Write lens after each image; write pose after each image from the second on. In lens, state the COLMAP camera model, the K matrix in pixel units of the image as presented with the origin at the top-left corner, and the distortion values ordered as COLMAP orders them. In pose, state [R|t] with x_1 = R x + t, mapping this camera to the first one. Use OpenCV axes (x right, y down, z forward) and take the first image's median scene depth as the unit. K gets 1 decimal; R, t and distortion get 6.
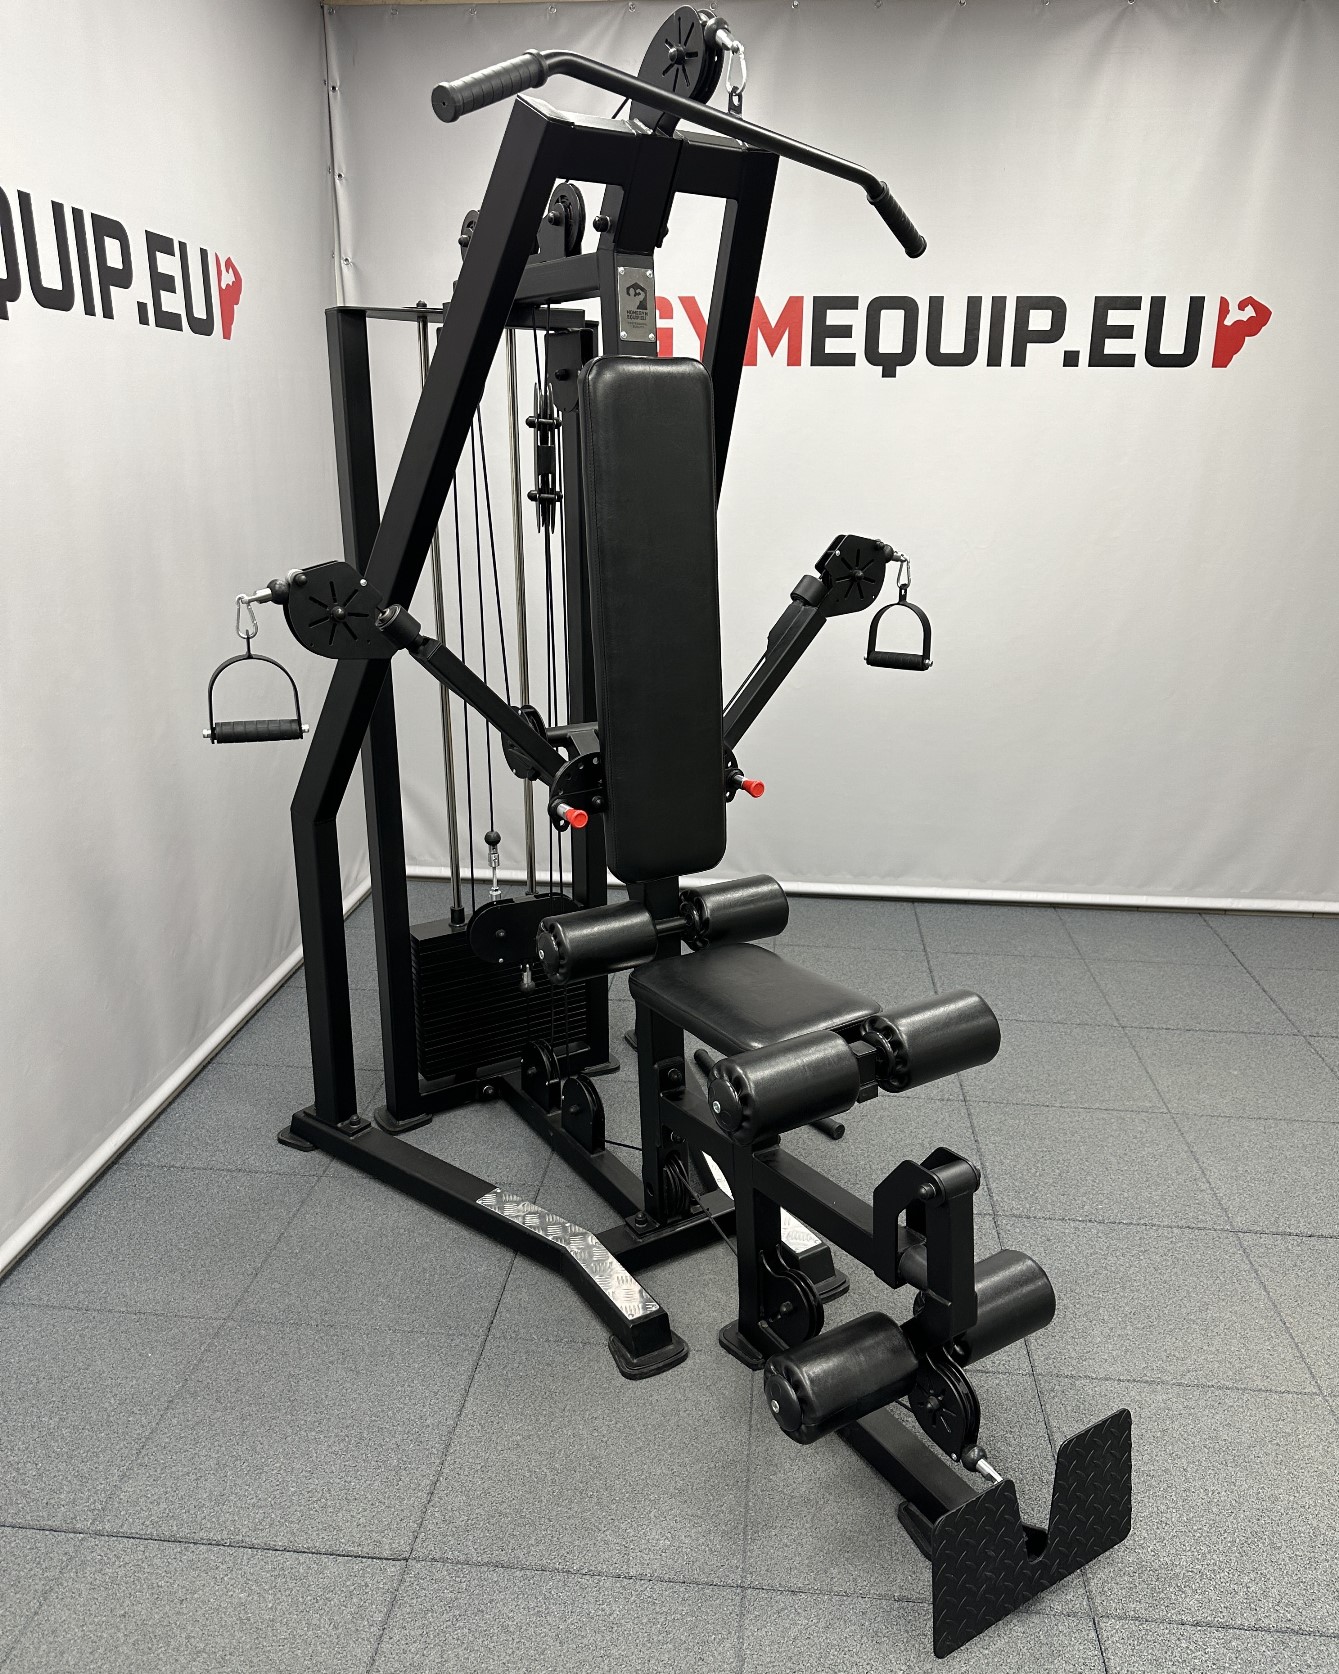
lens RADIAL K [[1271.5, 0, 669.9], [0, 1271.5, 853.1], [0, 0, 1]] dist [0.095237, -0.160760]
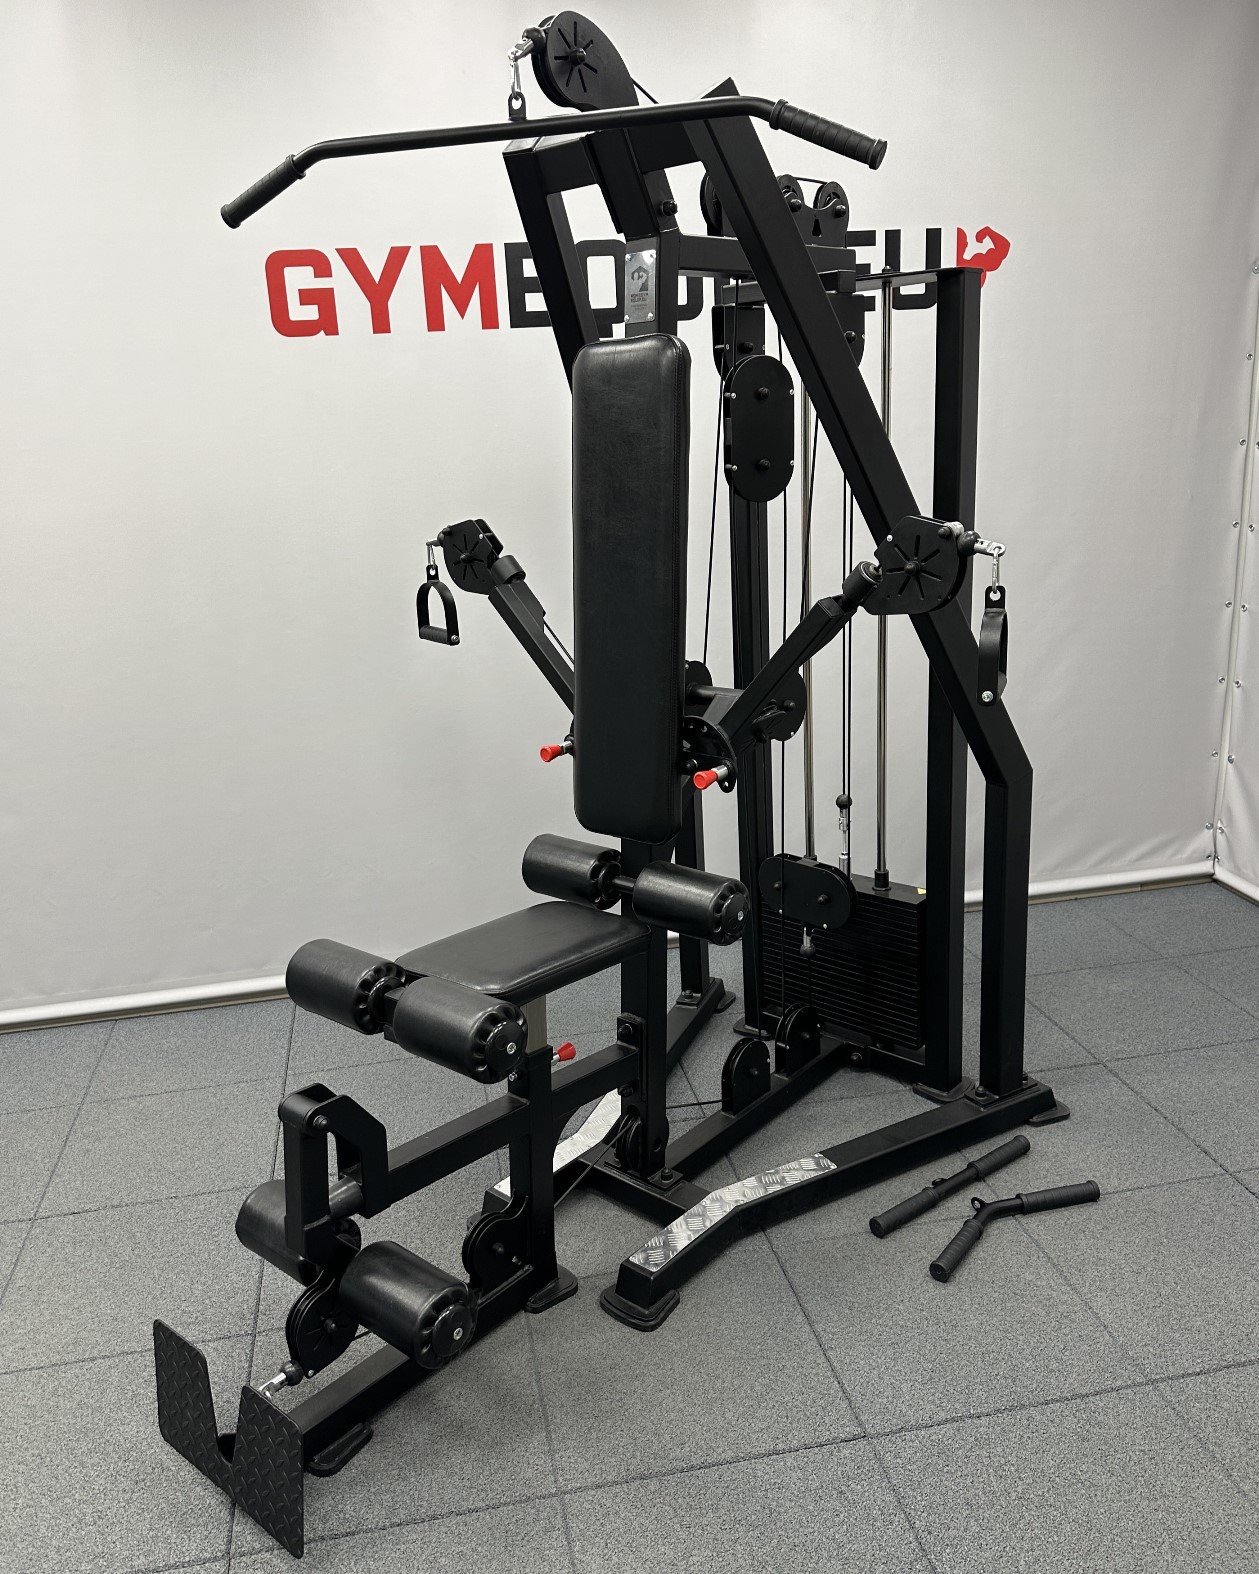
lens RADIAL K [[1270.4, 0, 617.2], [0, 1270.4, 802.0], [0, 0, 1]] dist [0.110300, -0.205617]
pose [[0.279662, 0.254927, -0.925636, 0.834618], [-0.243546, 0.951407, 0.188442, -0.178433], [0.928695, 0.172734, 0.328159, 0.574450]]
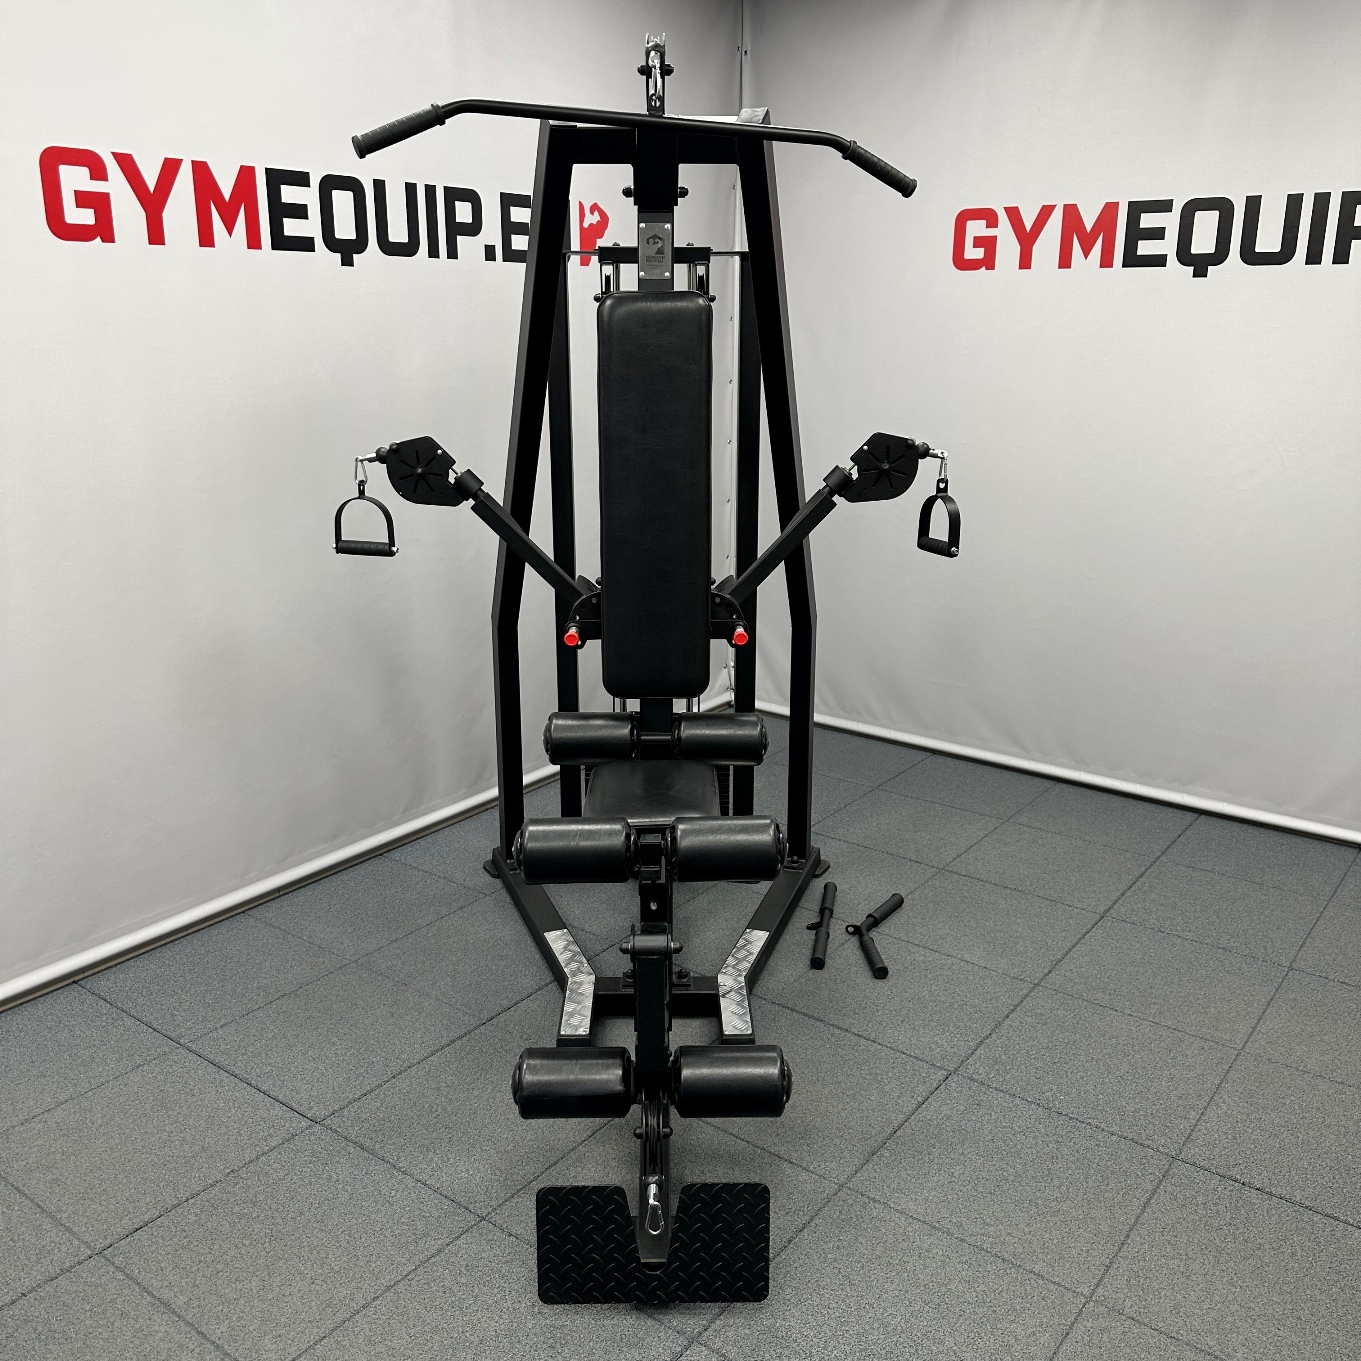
lens RADIAL K [[1268.2, 0, 675.0], [0, 1268.2, 682.7], [0, 0, 1]] dist [0.091563, -0.130345]
pose [[0.851204, 0.141467, -0.505409, 0.567801], [-0.158229, 0.987353, 0.009879, -0.009749], [0.500415, 0.071562, 0.862823, -0.058608]]
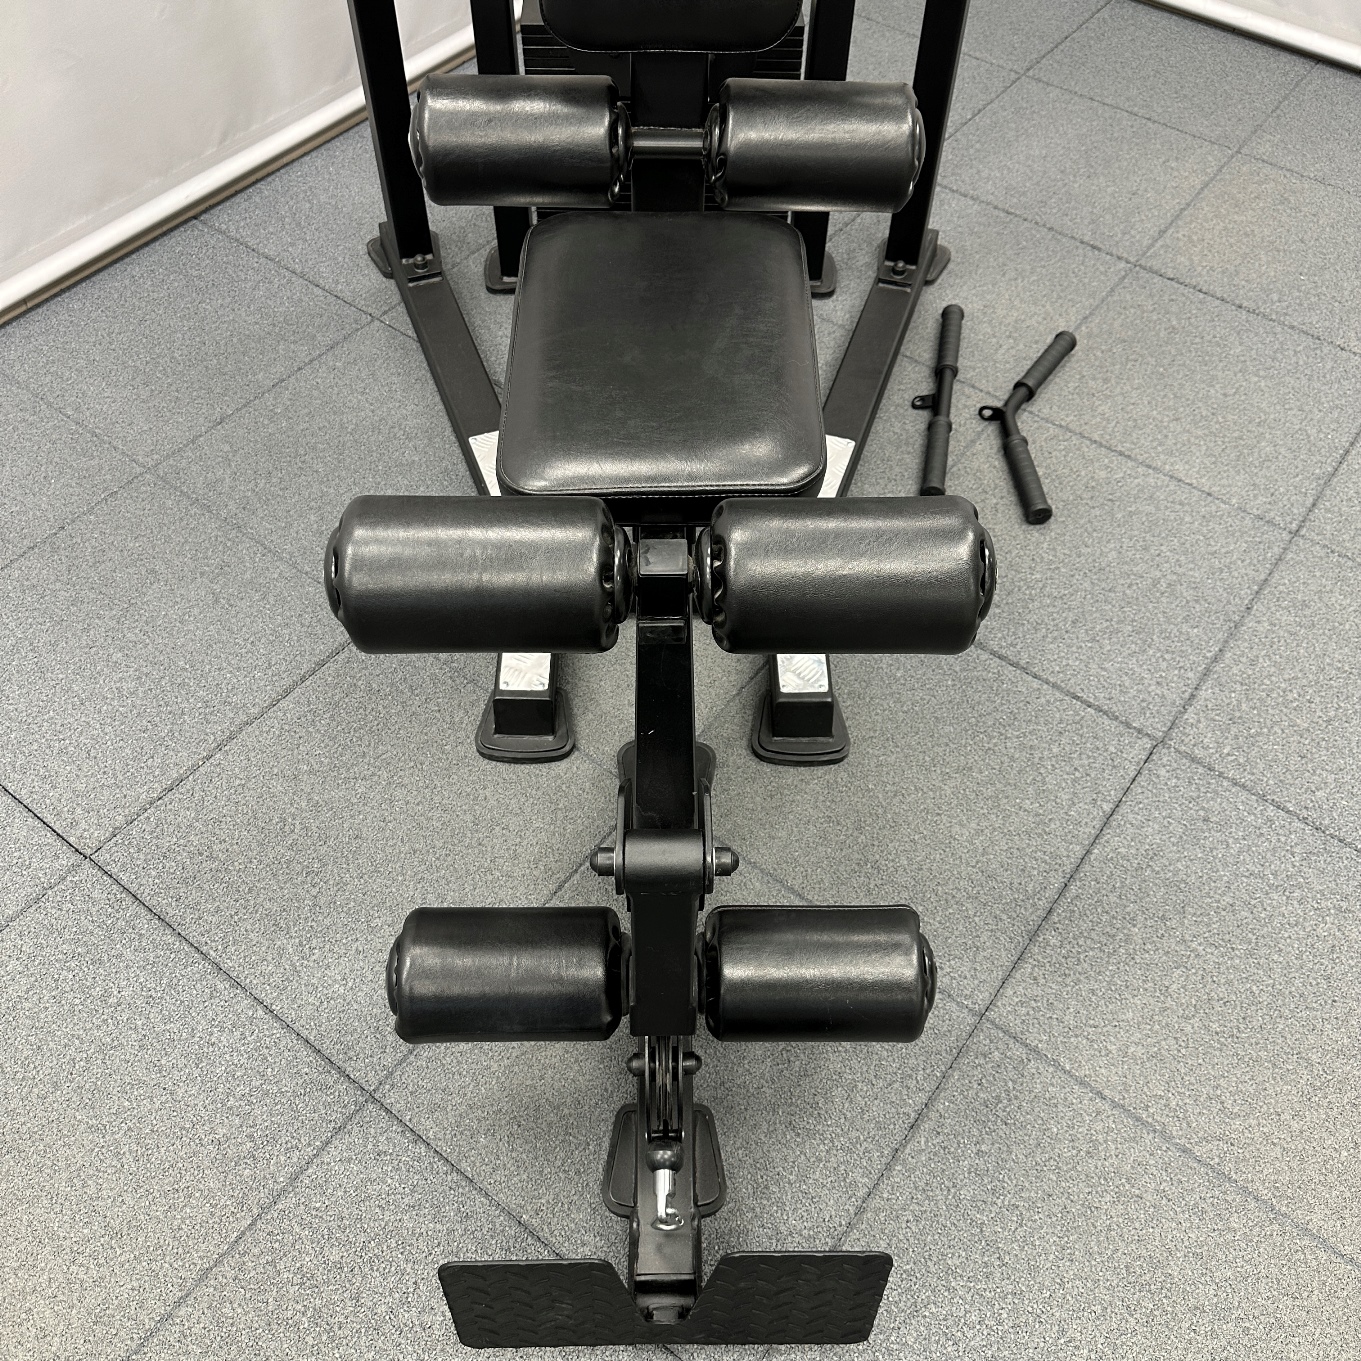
lens RADIAL K [[1281.0, 0, 681.5], [0, 1281.0, 668.3], [0, 0, 1]] dist [0.034872, -0.053396]
pose [[0.851864, 0.420341, -0.312476, 0.241657], [-0.174697, 0.790462, 0.587070, -0.080409], [0.493770, -0.445515, 0.746798, 0.439522]]
